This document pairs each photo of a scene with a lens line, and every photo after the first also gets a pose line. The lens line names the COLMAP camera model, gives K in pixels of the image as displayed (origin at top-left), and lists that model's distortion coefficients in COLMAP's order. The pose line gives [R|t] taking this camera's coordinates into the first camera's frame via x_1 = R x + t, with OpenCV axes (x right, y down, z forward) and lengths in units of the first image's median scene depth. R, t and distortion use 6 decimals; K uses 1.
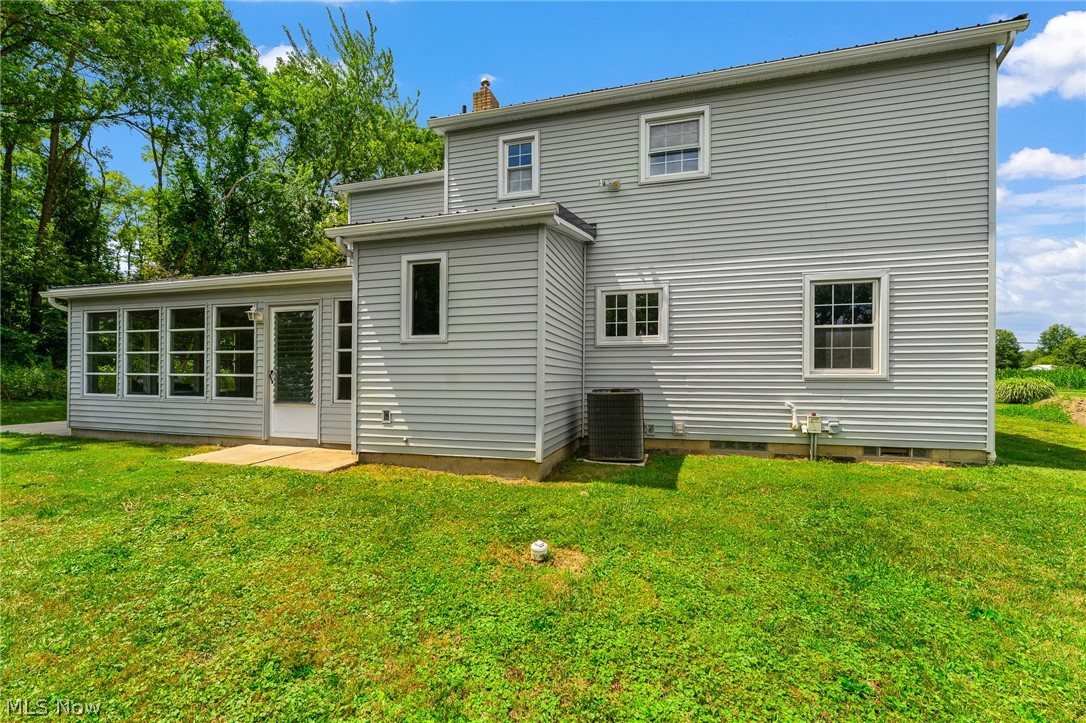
lens RADIAL K [[461.7, 0, 538.8], [0, 461.7, 385.9], [0, 0, 1]] dist [-0.002280, 0.000316]
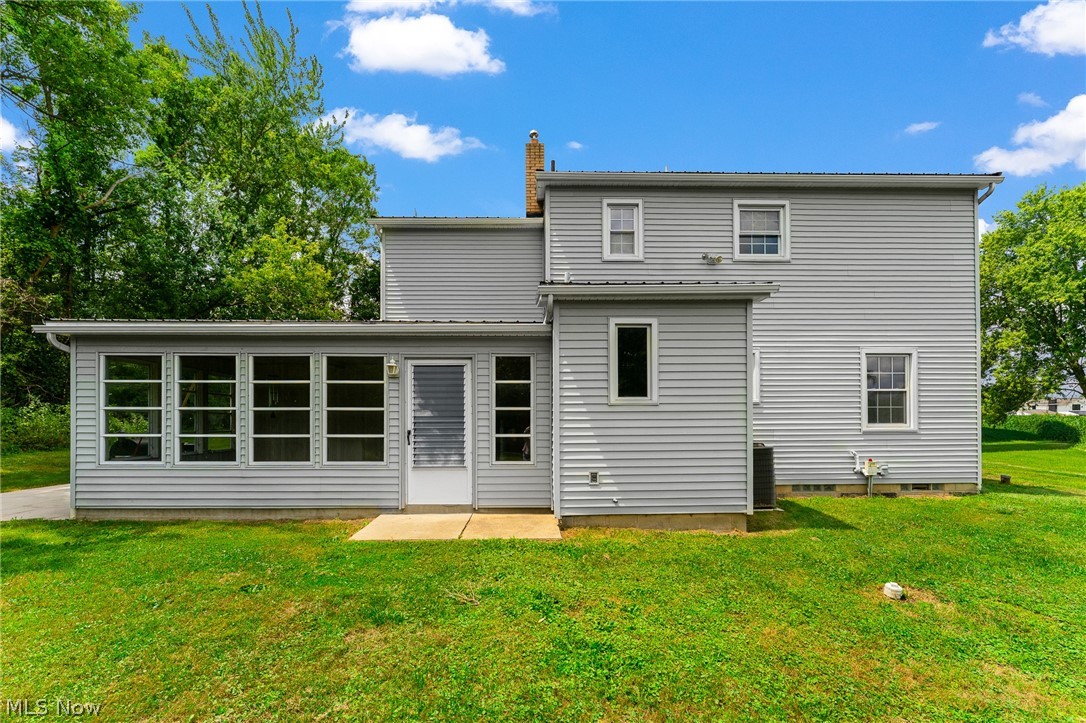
lens RADIAL K [[461.7, 0, 542.1], [0, 461.7, 426.4], [0, 0, 1]] dist [-0.002280, 0.000316]
pose [[0.953529, -0.010670, 0.301112, -0.619300], [0.011347, 0.999936, -0.000499, -0.038806], [-0.301087, 0.003893, 0.953589, 0.070456]]
